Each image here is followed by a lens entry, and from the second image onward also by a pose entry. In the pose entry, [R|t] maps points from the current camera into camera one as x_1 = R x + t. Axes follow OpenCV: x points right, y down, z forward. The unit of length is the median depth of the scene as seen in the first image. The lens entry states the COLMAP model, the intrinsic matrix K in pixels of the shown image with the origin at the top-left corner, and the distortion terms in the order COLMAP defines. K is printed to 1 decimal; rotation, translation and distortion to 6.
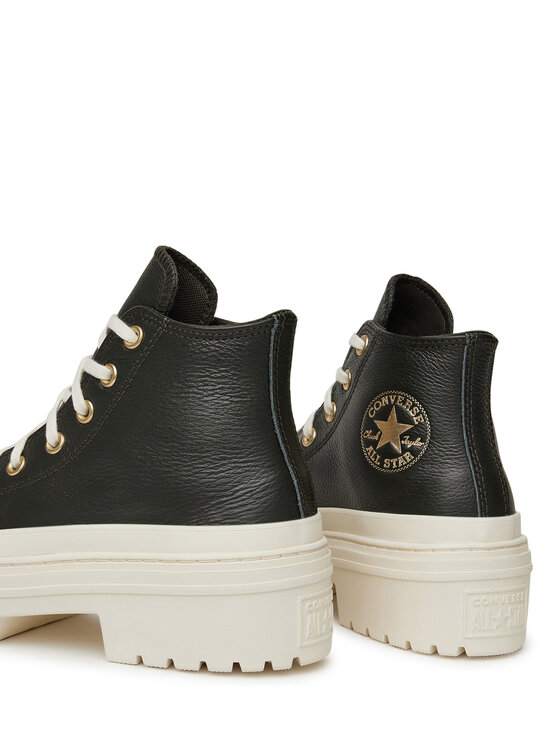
lens RADIAL K [[1228.7, 0, 280.2], [0, 1228.7, 372.6], [0, 0, 1]] dist [-0.347078, 0.000000]
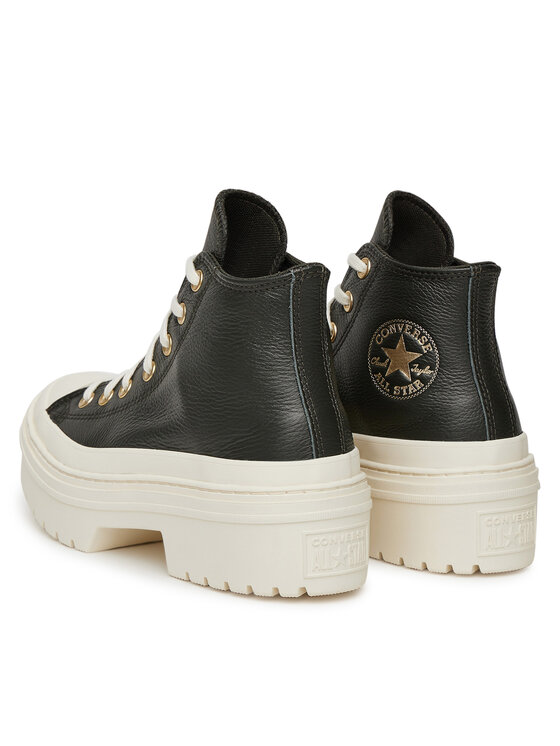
lens RADIAL K [[2201.4, 0, 279.6], [0, 2201.4, 373.8], [0, 0, 1]] dist [-1.054742, 0.000000]
pose [[0.995502, -0.044436, 0.083678, -0.168604], [0.034428, 0.992481, 0.117456, -0.163678], [-0.088268, -0.114047, 0.989546, -0.832084]]
